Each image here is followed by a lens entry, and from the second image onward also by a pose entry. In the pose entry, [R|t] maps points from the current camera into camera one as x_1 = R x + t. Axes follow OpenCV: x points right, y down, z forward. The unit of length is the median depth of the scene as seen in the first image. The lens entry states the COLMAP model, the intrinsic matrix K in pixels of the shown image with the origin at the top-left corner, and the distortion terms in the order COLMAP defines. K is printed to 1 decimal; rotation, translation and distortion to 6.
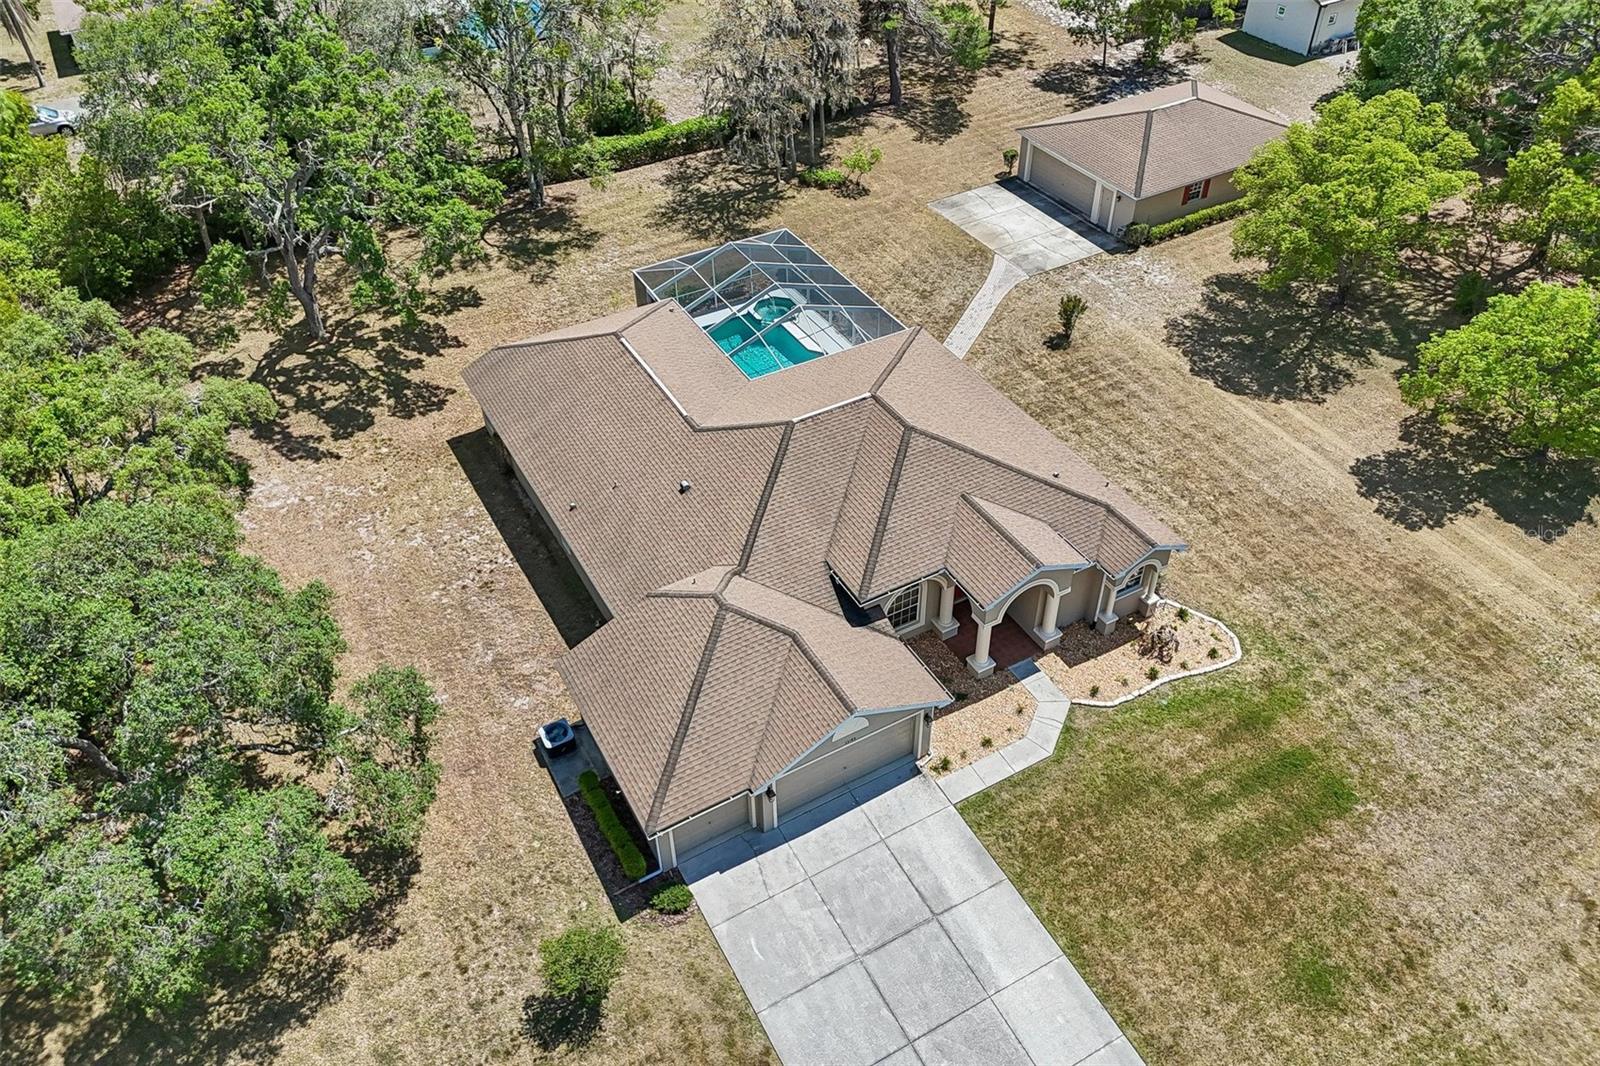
lens RADIAL K [[1179.1, 0, 797.8], [0, 1179.1, 533.4], [0, 0, 1]] dist [0.084780, -0.093143]
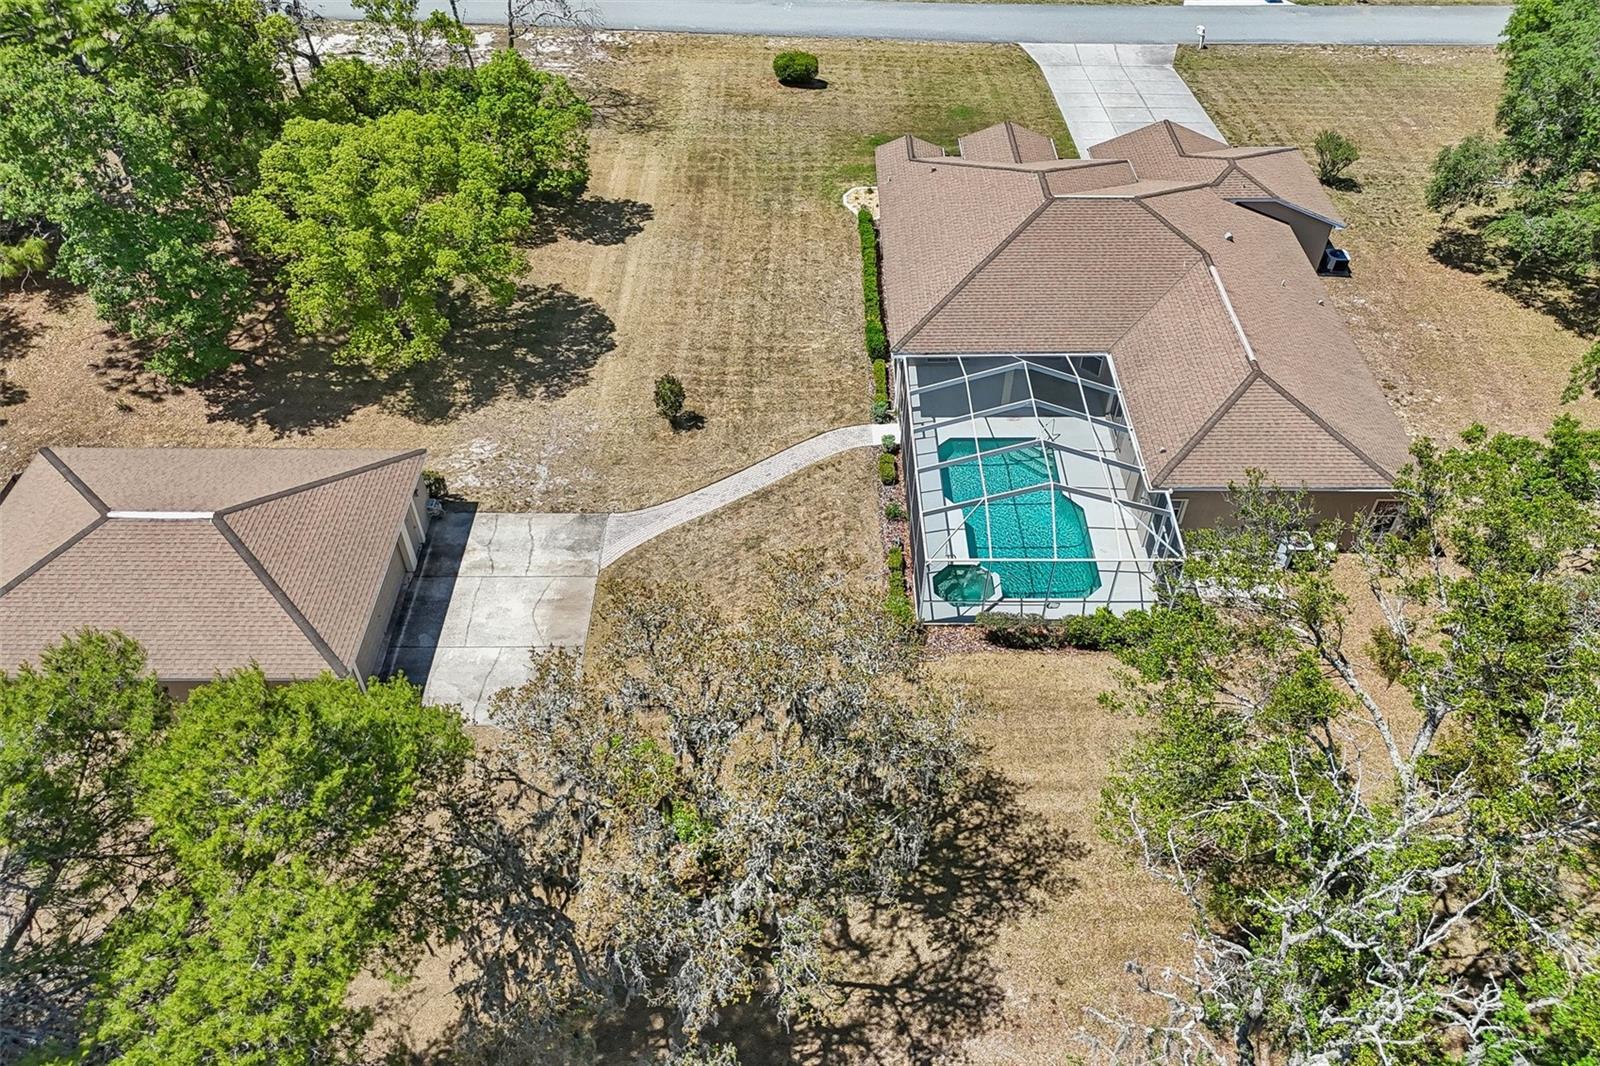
lens RADIAL K [[1179.1, 0, 797.8], [0, 1179.1, 533.4], [0, 0, 1]] dist [0.084780, -0.093143]
pose [[-0.870397, -0.333620, 0.362087, -0.247064], [0.336928, 0.132647, 0.932139, -1.233185], [-0.359010, 0.933329, -0.003050, 1.413328]]
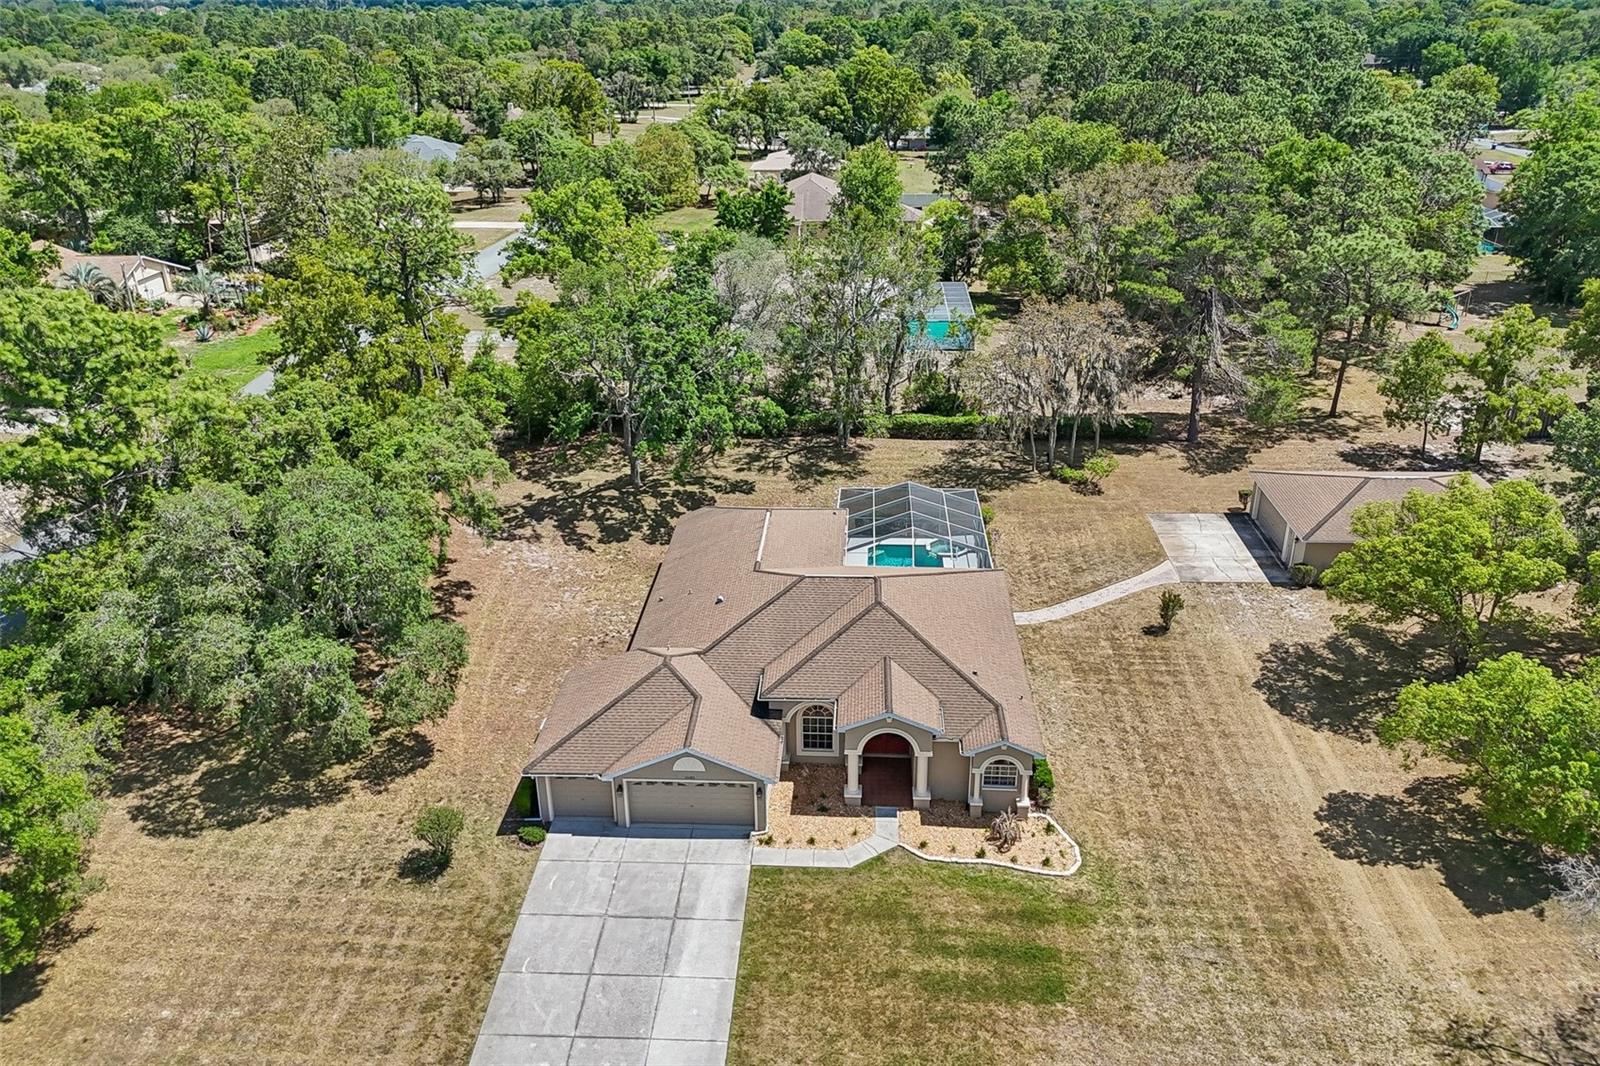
lens RADIAL K [[1167.2, 0, 799.5], [0, 1167.2, 549.6], [0, 0, 1]] dist [0.167148, -0.381282]
pose [[0.843255, 0.238644, -0.481632, 0.608703], [-0.358036, 0.917701, -0.172149, 0.104398], [0.400912, 0.317607, 0.859299, -0.137403]]
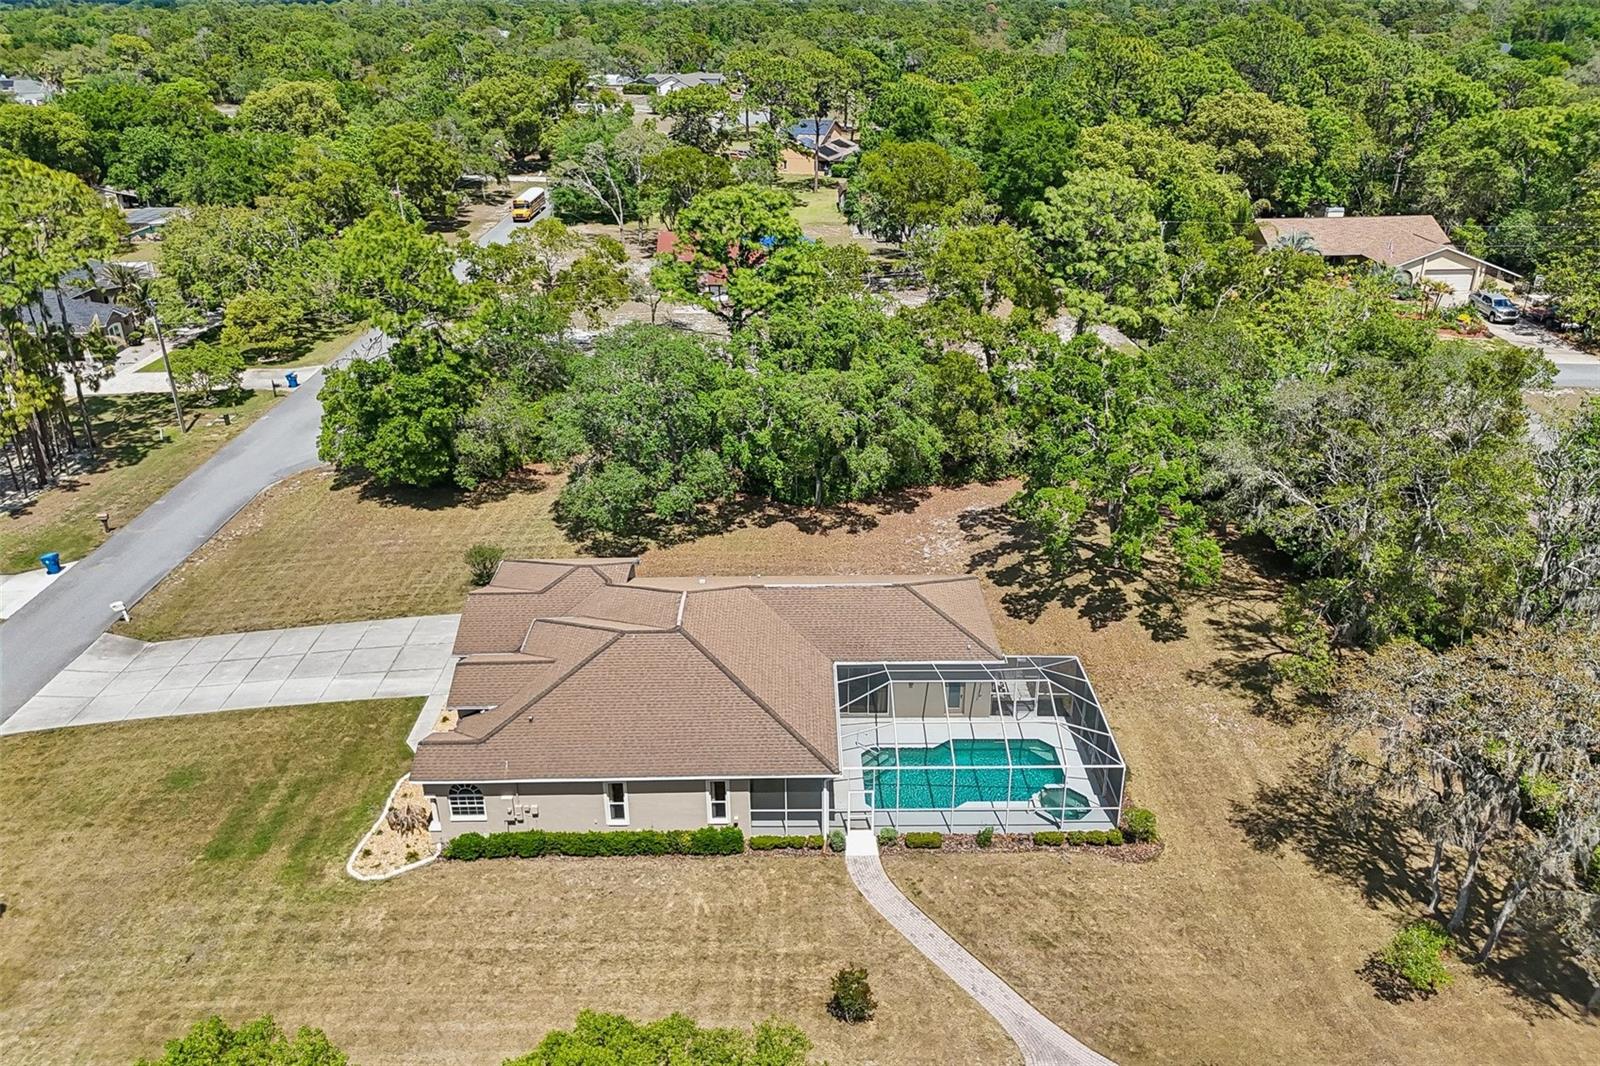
lens RADIAL K [[1183.0, 0, 796.1], [0, 1183.0, 532.2], [0, 0, 1]] dist [0.075343, -0.078872]
pose [[-0.485893, 0.384402, -0.784948, 0.913034], [-0.562814, 0.549499, 0.617488, -0.984817], [0.668692, 0.741813, -0.050651, 1.087673]]
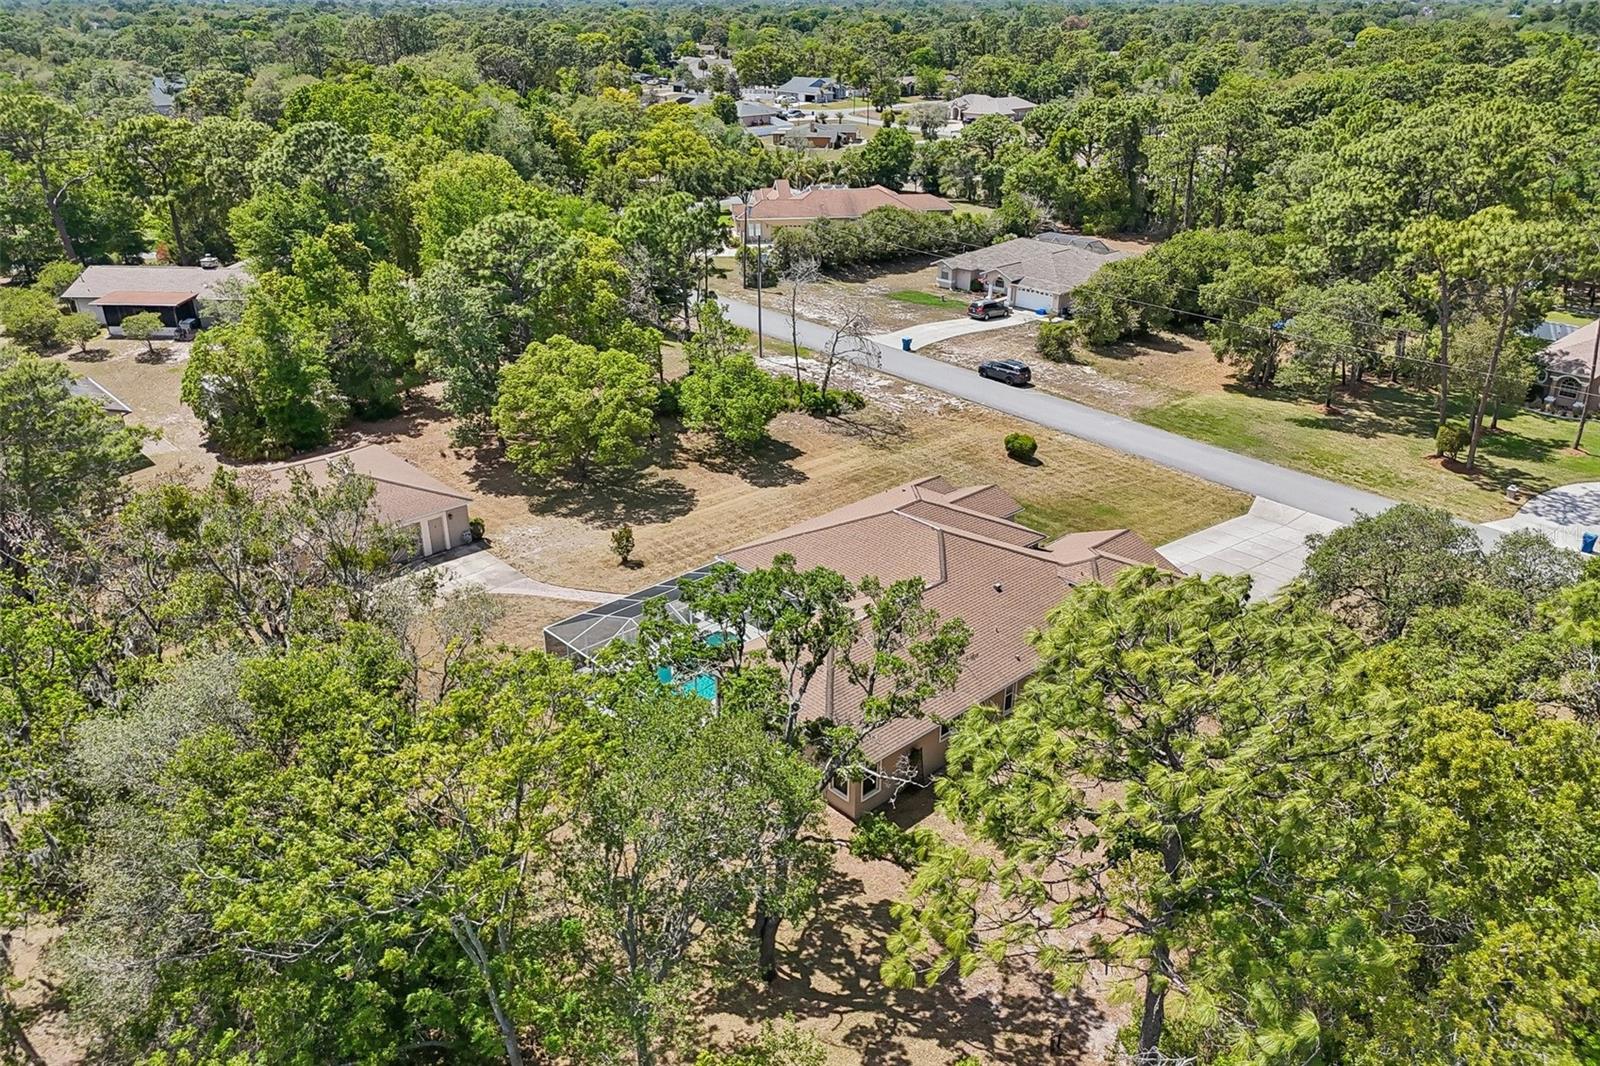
lens RADIAL K [[1167.2, 0, 799.5], [0, 1167.2, 549.6], [0, 0, 1]] dist [0.167148, -0.381282]
pose [[-0.236630, -0.399631, 0.885608, -1.230870], [0.644833, 0.617216, 0.450815, -0.829787], [-0.726772, 0.677745, 0.111644, 0.973159]]
